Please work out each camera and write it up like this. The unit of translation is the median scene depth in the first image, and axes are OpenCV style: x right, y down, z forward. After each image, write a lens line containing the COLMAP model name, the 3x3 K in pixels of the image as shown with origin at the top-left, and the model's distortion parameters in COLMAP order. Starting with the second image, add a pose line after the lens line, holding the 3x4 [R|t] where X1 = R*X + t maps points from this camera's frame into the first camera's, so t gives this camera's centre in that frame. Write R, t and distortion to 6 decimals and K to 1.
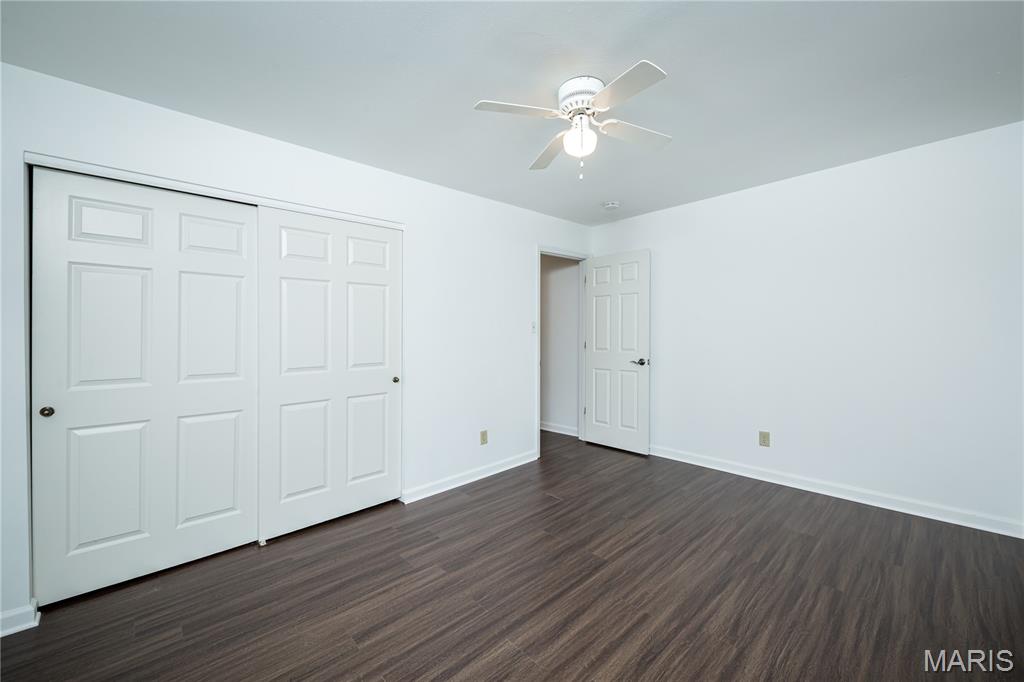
lens RADIAL K [[401.8, 0, 523.0], [0, 401.8, 332.8], [0, 0, 1]] dist [0.000908, -0.000035]
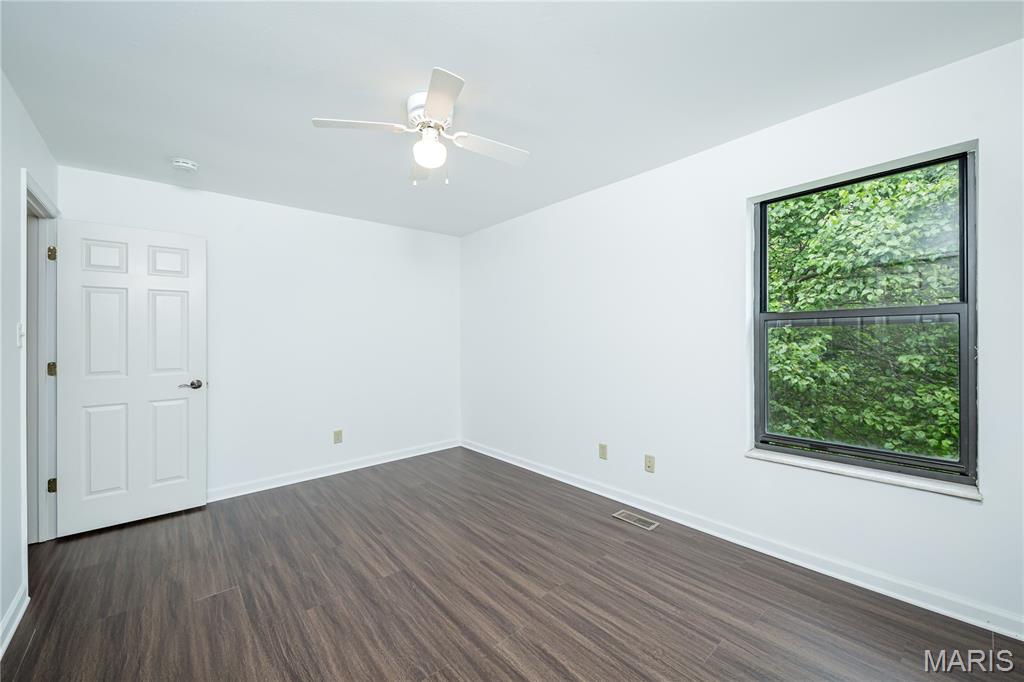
lens RADIAL K [[394.5, 0, 516.1], [0, 394.5, 334.6], [0, 0, 1]] dist [-0.000299, -0.000063]
pose [[0.046524, 0.021820, 0.998679, -0.701724], [0.014237, 0.999645, -0.022504, 0.006919], [-0.998816, 0.015265, 0.046197, 0.603460]]
